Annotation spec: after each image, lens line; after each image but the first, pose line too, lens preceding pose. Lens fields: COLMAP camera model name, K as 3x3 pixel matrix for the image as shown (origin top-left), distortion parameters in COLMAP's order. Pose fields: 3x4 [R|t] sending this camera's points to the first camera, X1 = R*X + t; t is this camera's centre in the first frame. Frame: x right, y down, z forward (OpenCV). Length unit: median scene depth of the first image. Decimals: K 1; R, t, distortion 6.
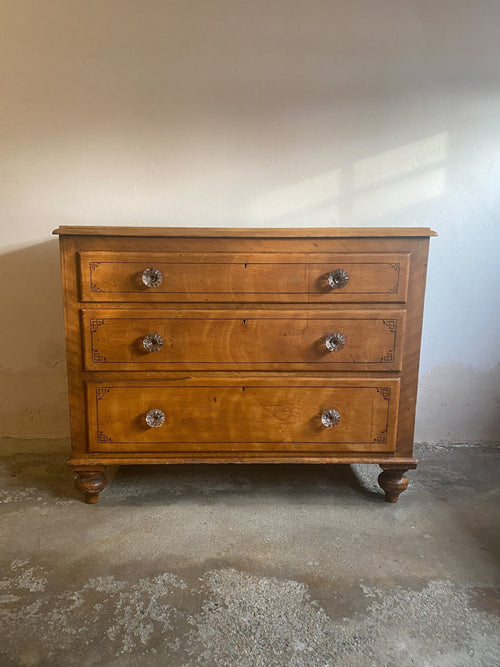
lens RADIAL K [[540.4, 0, 236.2], [0, 540.4, 333.8], [0, 0, 1]] dist [0.008537, 0.000356]
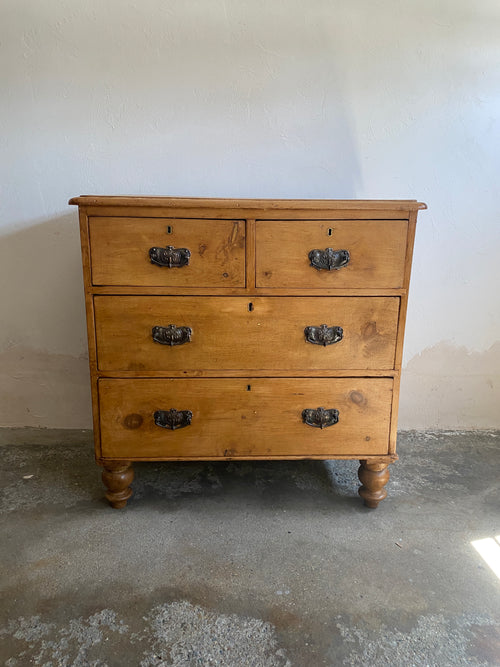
lens RADIAL K [[500.6, 0, 249.2], [0, 500.6, 330.1], [0, 0, 1]] dist [0.013535, -0.012533]
pose [[0.999693, 0.000420, 0.024782, 0.076925], [-0.001701, 0.998661, 0.051707, -0.027299], [-0.024727, -0.051733, 0.998355, 0.265285]]
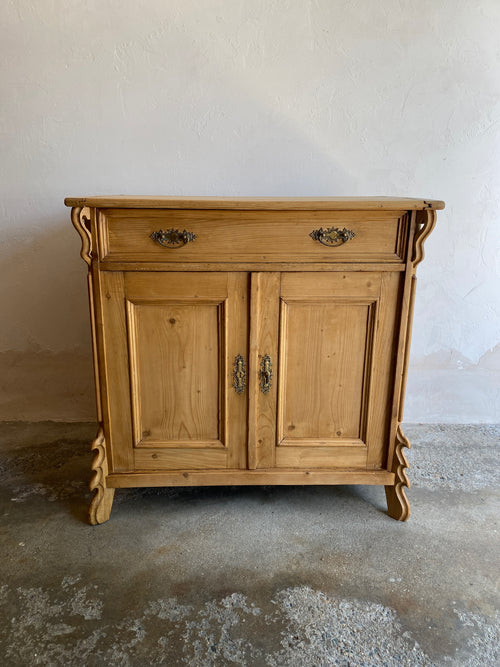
lens RADIAL K [[500.6, 0, 249.2], [0, 500.6, 330.1], [0, 0, 1]] dist [0.013535, -0.012533]
pose [[0.999946, -0.006645, -0.007959, -0.100902], [0.007228, 0.997111, 0.075615, -0.061133], [0.007433, -0.075668, 0.997105, 0.215047]]
